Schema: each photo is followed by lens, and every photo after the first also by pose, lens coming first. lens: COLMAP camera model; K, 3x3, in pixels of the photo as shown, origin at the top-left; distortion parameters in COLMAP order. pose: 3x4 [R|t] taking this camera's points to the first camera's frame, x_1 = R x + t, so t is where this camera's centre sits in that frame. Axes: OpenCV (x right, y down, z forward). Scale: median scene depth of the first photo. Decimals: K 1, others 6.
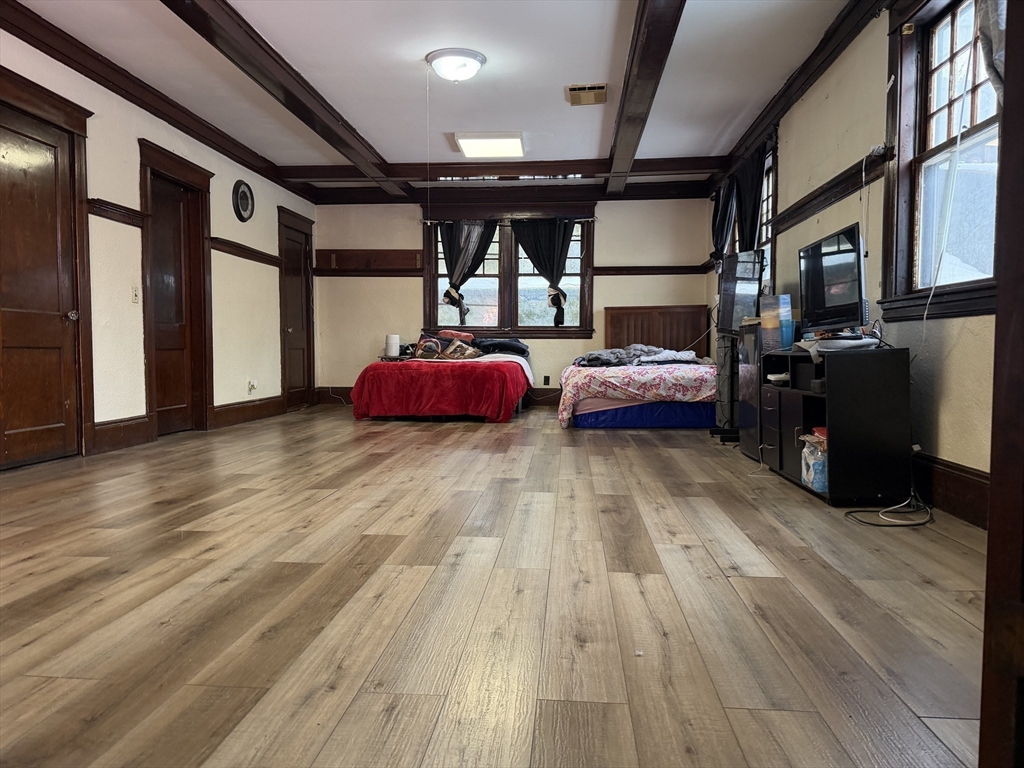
lens RADIAL K [[717.6, 0, 506.4], [0, 717.6, 382.6], [0, 0, 1]] dist [0.033822, 0.000384]
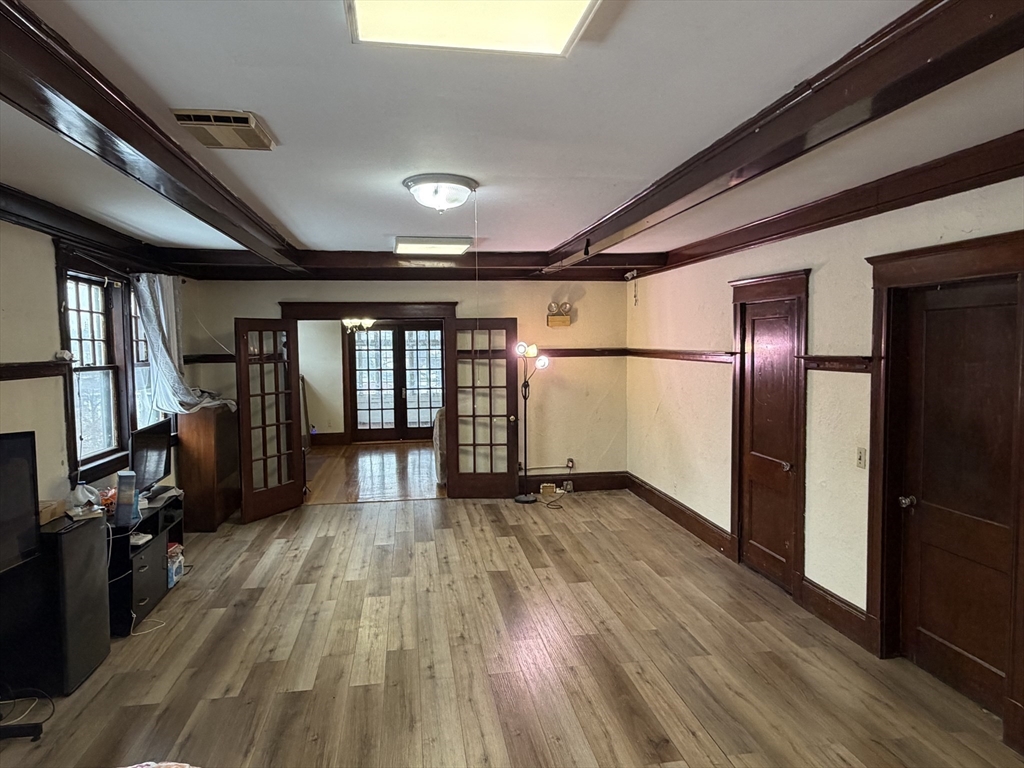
lens RADIAL K [[656.6, 0, 521.1], [0, 656.6, 380.8], [0, 0, 1]] dist [-0.024616, 0.015387]
pose [[-0.967369, 0.021430, -0.252464, 0.064105], [-0.004476, 0.994816, 0.101594, -0.596397], [0.253332, 0.099409, -0.962258, 3.432670]]
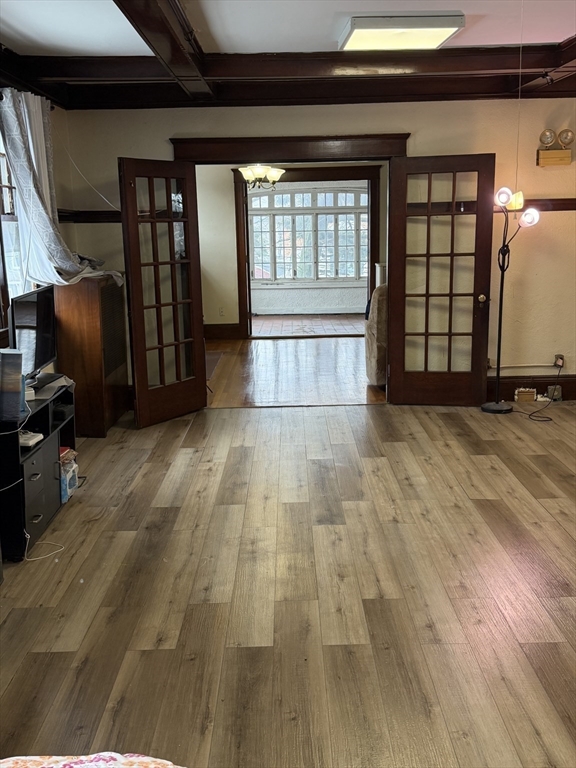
lens RADIAL K [[801.3, 0, 291.2], [0, 801.3, 386.7], [0, 0, 1]] dist [0.063340, 0.000000]
pose [[-0.995451, 0.035449, -0.088431, 0.226112], [0.013264, 0.970726, 0.239824, -0.486939], [0.094344, 0.237560, -0.966780, 3.161106]]
